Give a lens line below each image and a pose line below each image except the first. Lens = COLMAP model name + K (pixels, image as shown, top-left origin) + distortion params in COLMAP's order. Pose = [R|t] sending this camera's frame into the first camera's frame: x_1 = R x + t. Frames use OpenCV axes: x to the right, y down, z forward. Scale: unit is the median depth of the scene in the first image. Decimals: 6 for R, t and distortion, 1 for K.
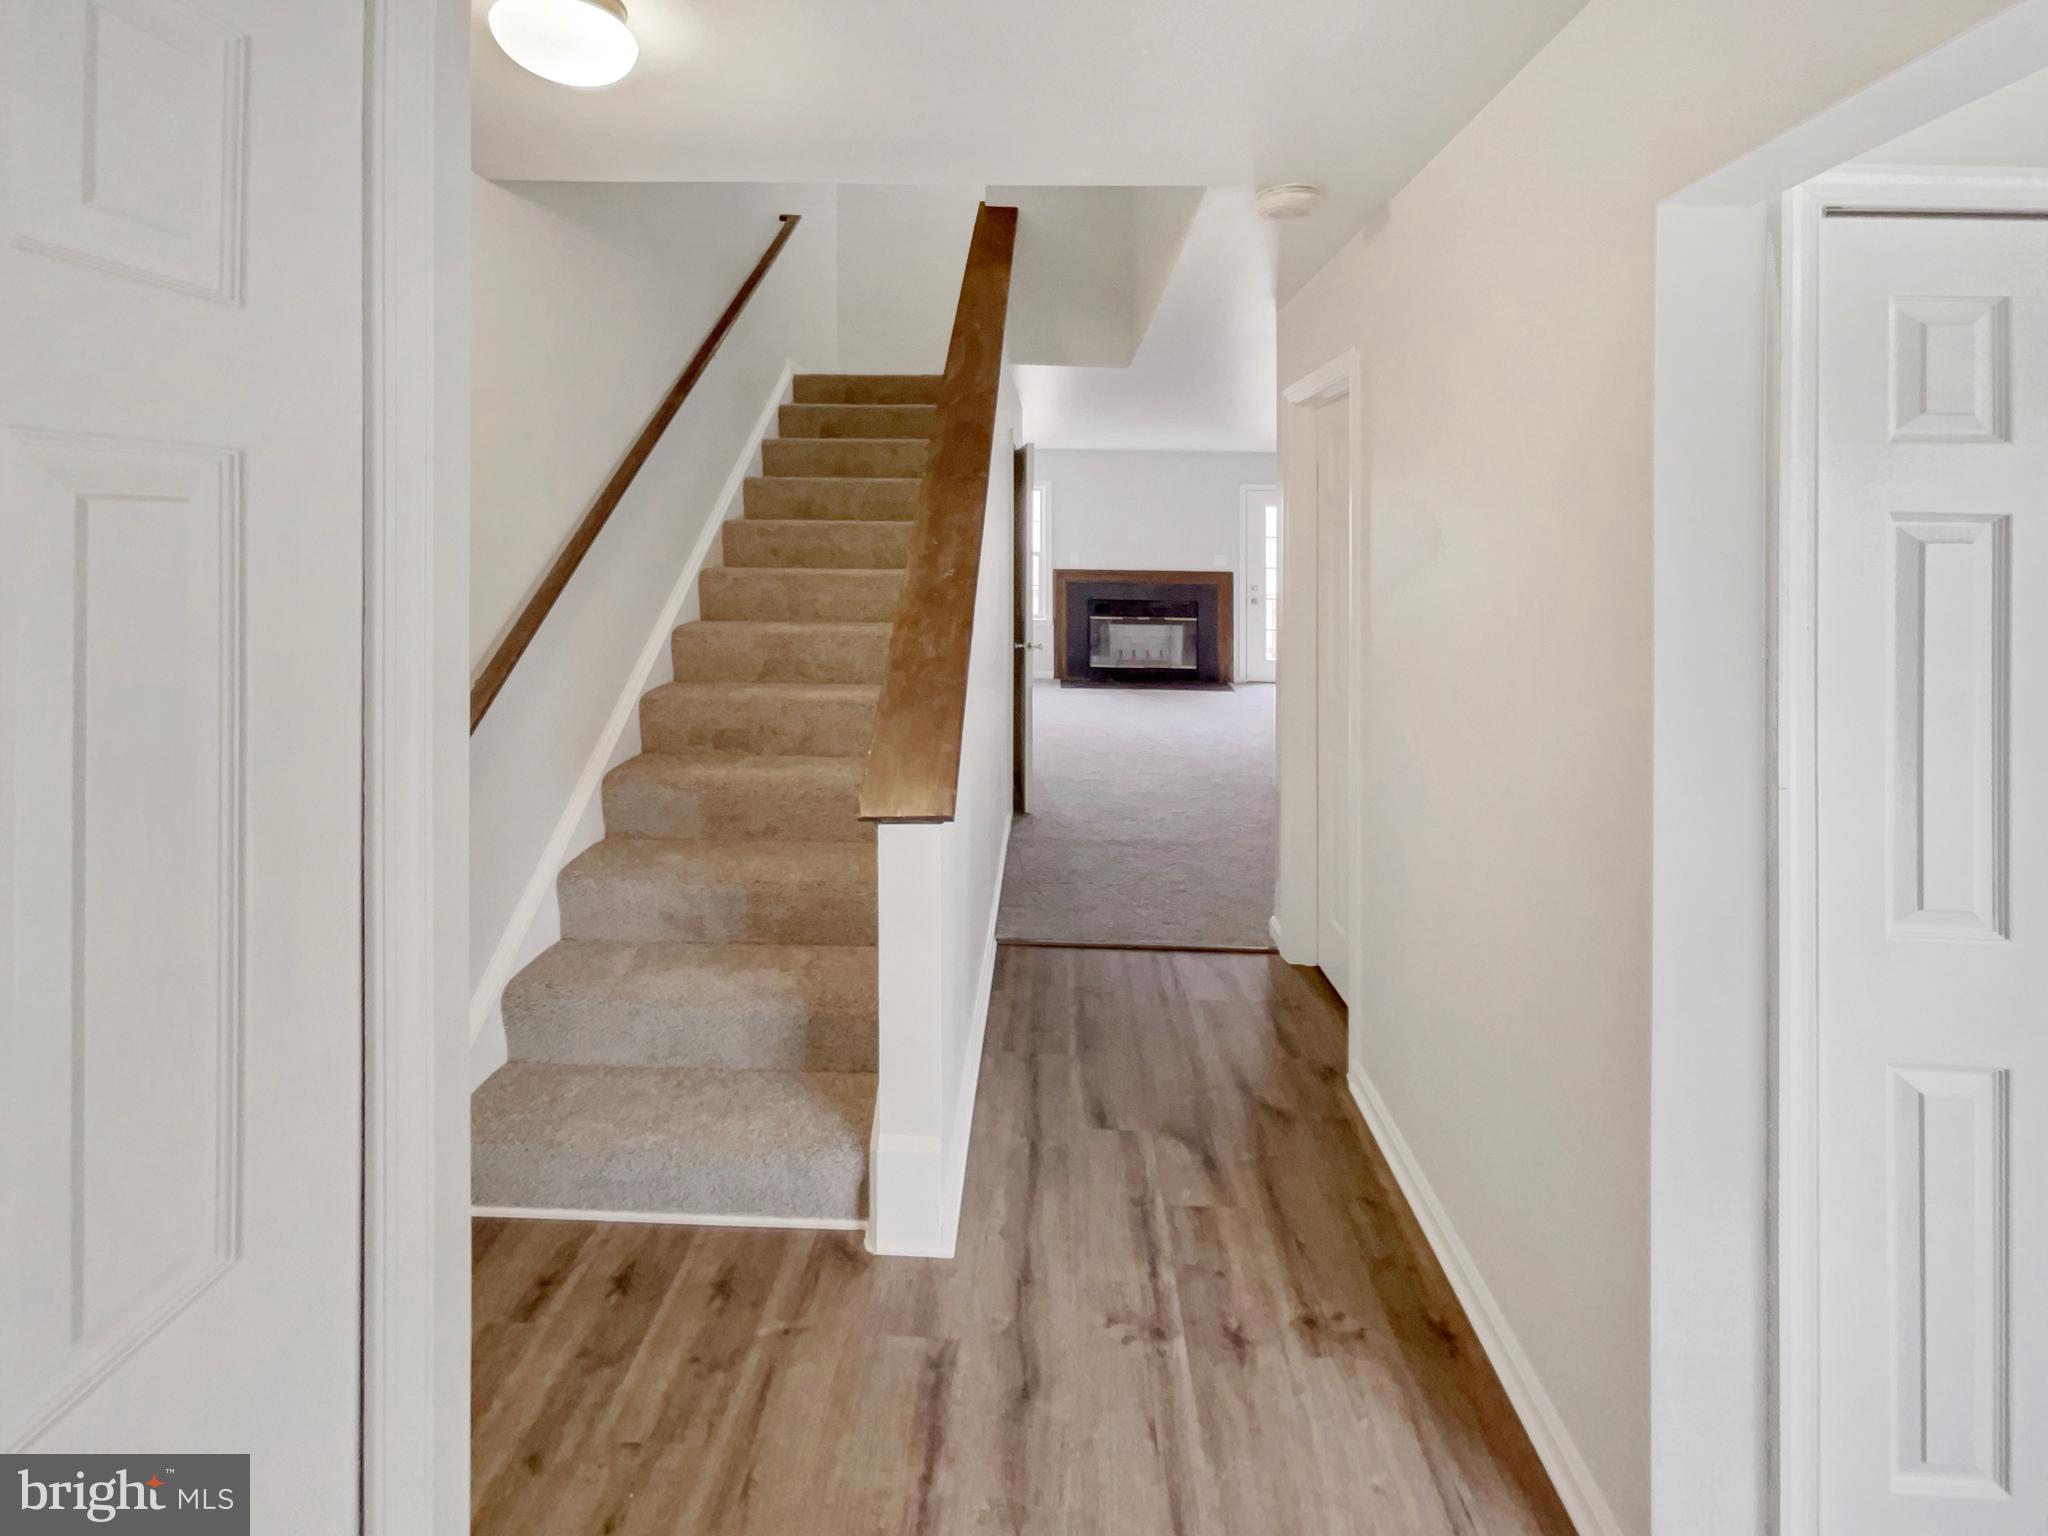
lens RADIAL K [[835.4, 0, 1011.9], [0, 835.4, 769.7], [0, 0, 1]] dist [0.000017, -0.001485]
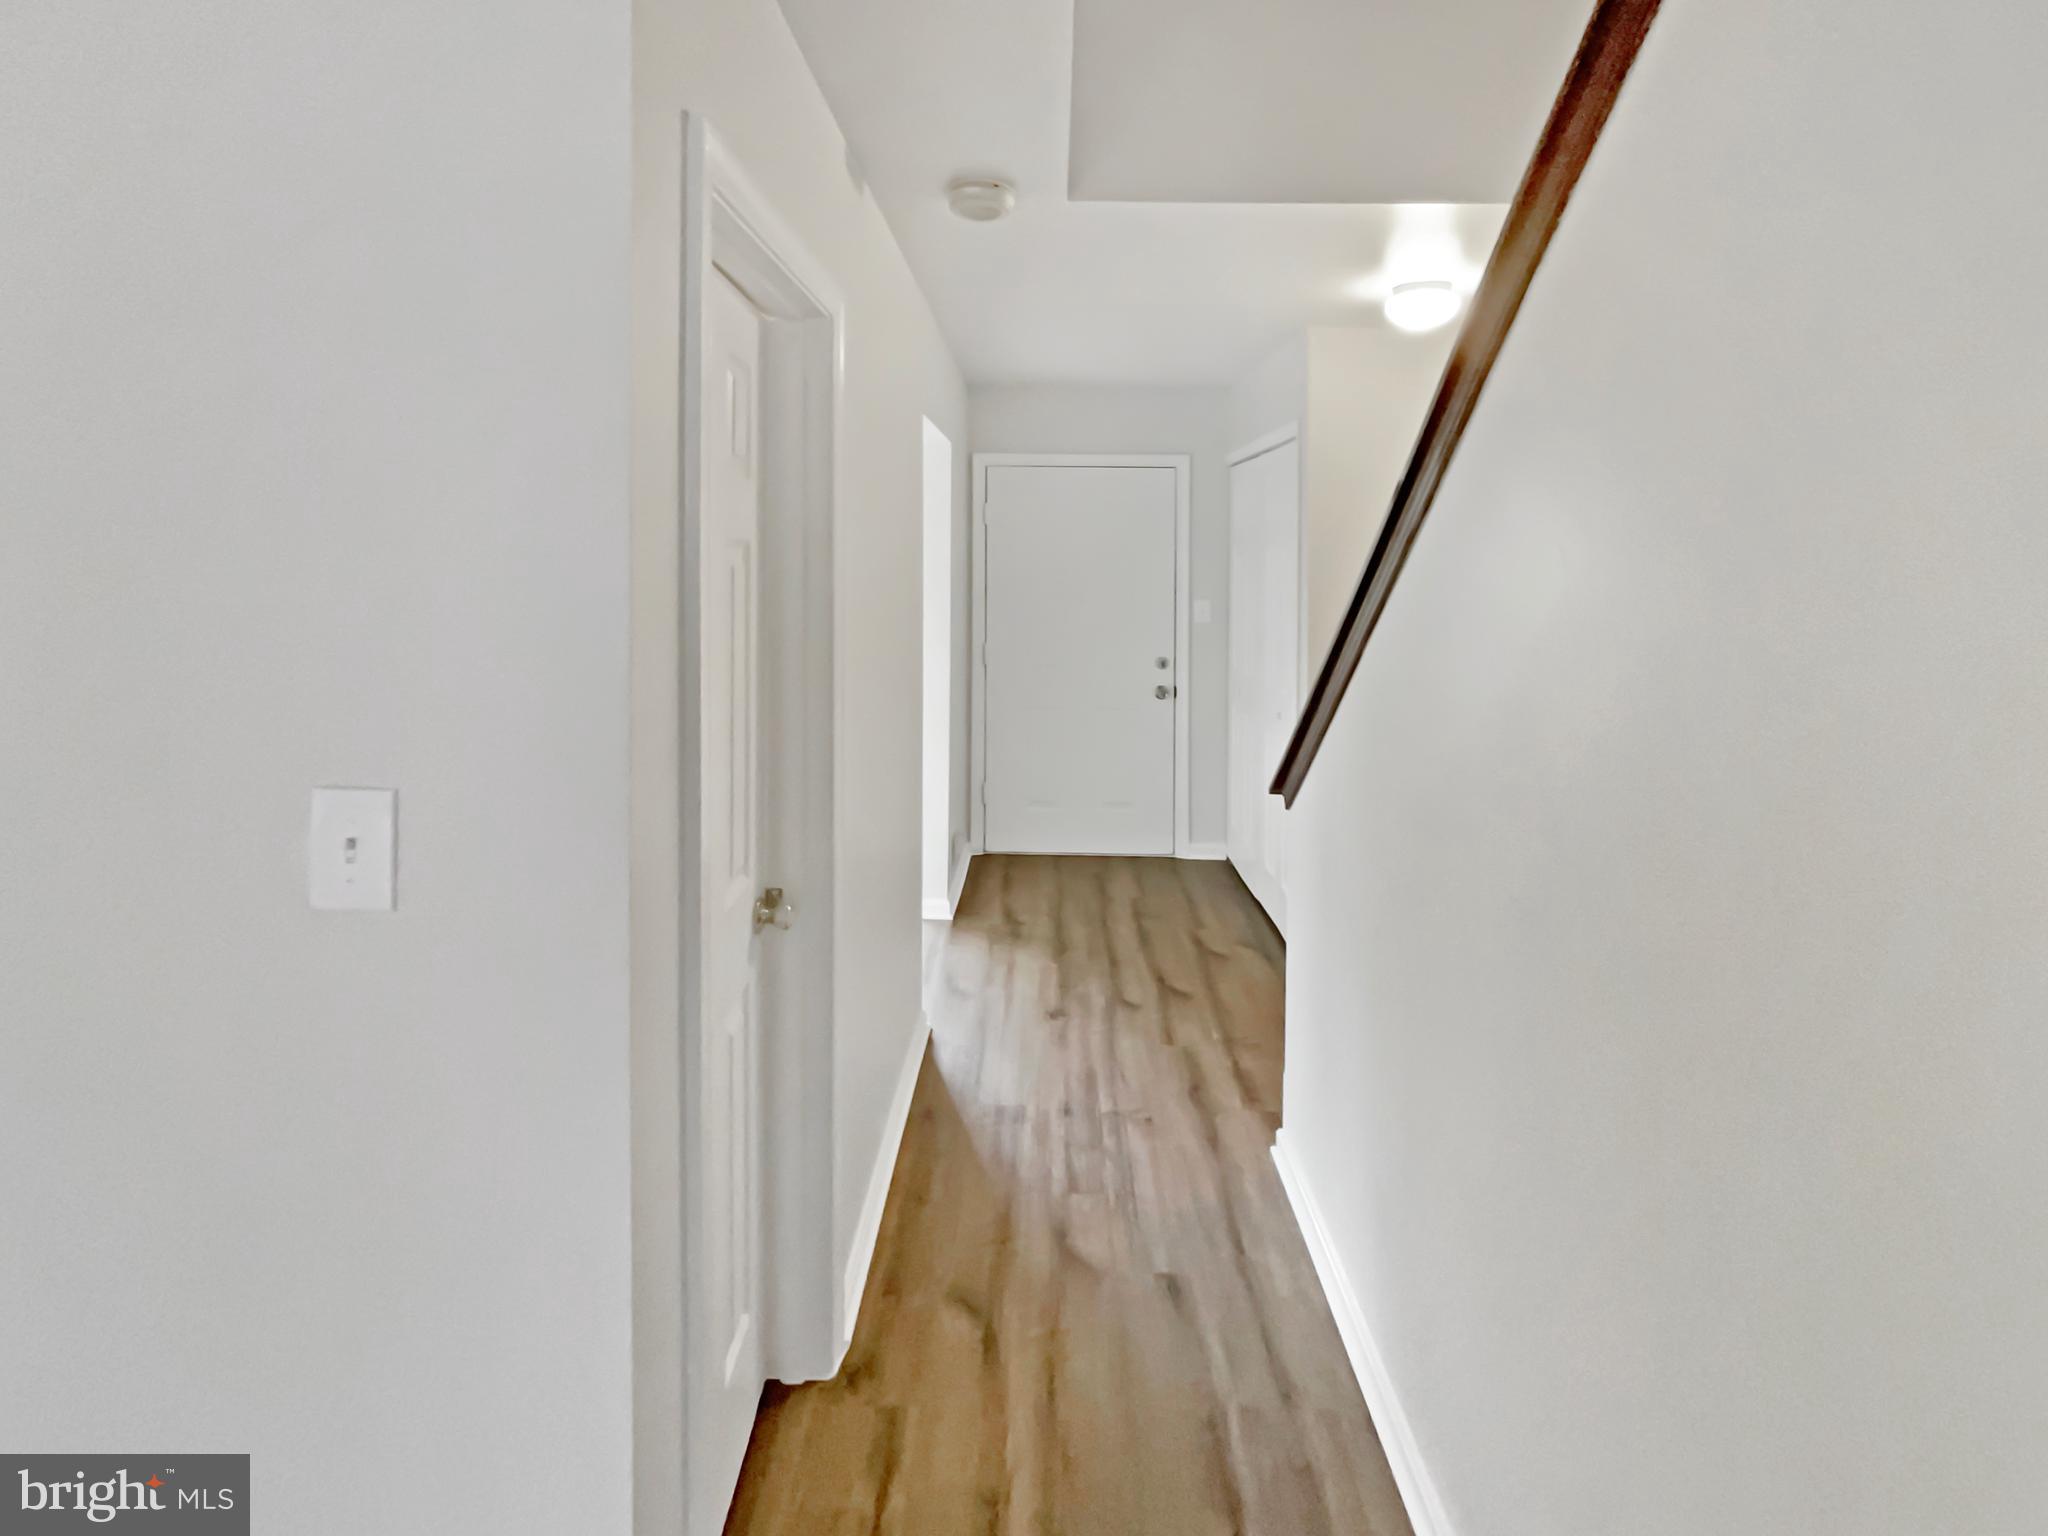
lens RADIAL K [[835.4, 0, 1011.9], [0, 835.4, 769.7], [0, 0, 1]] dist [0.000017, -0.001485]
pose [[-0.999403, -0.031686, -0.013785, 0.316869], [-0.034352, 0.867880, 0.495584, -0.491259], [-0.003740, 0.495762, -0.868451, 1.553629]]
